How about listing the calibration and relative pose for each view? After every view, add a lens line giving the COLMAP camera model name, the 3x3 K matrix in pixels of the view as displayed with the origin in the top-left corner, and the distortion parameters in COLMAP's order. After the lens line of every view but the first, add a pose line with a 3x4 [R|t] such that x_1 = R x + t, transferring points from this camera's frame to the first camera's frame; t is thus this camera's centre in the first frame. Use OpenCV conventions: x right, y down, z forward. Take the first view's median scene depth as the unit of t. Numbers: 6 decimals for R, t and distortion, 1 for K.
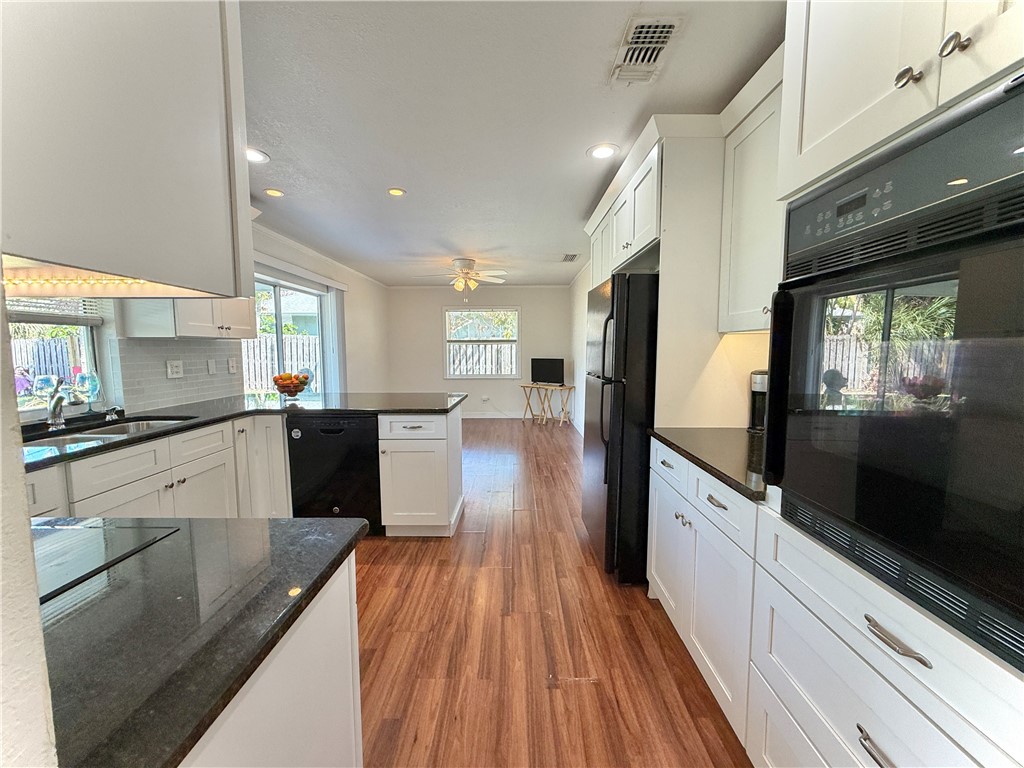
lens RADIAL K [[411.4, 0, 511.8], [0, 411.4, 385.4], [0, 0, 1]] dist [-0.000083, 0.000163]
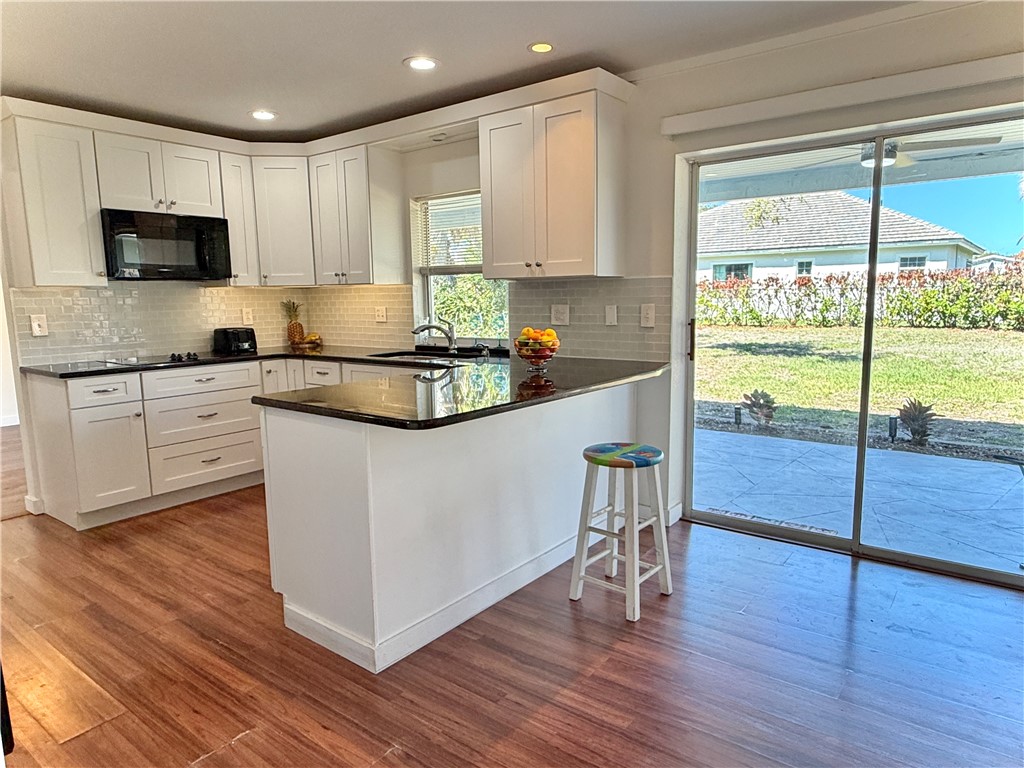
lens RADIAL K [[648.8, 0, 512.3], [0, 648.8, 386.3], [0, 0, 1]] dist [0.004723, 0.000709]
pose [[-0.602185, 0.122184, -0.788951, 0.424425], [-0.055658, 0.979390, 0.194160, -0.188754], [0.796414, 0.160832, -0.582973, 2.167254]]
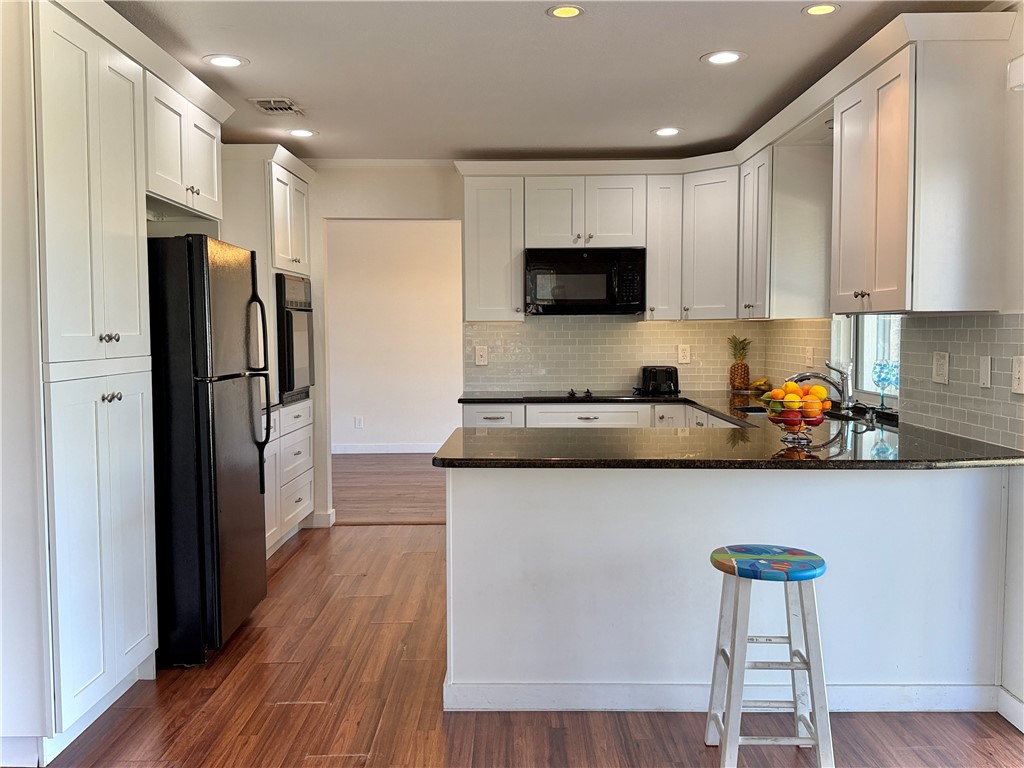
lens RADIAL K [[913.2, 0, 508.1], [0, 913.2, 384.5], [0, 0, 1]] dist [0.058503, -0.015723]
pose [[-0.999959, 0.007628, -0.004960, -0.269563], [0.006799, 0.988680, 0.149886, -0.262194], [0.006047, 0.149846, -0.988691, 2.814240]]
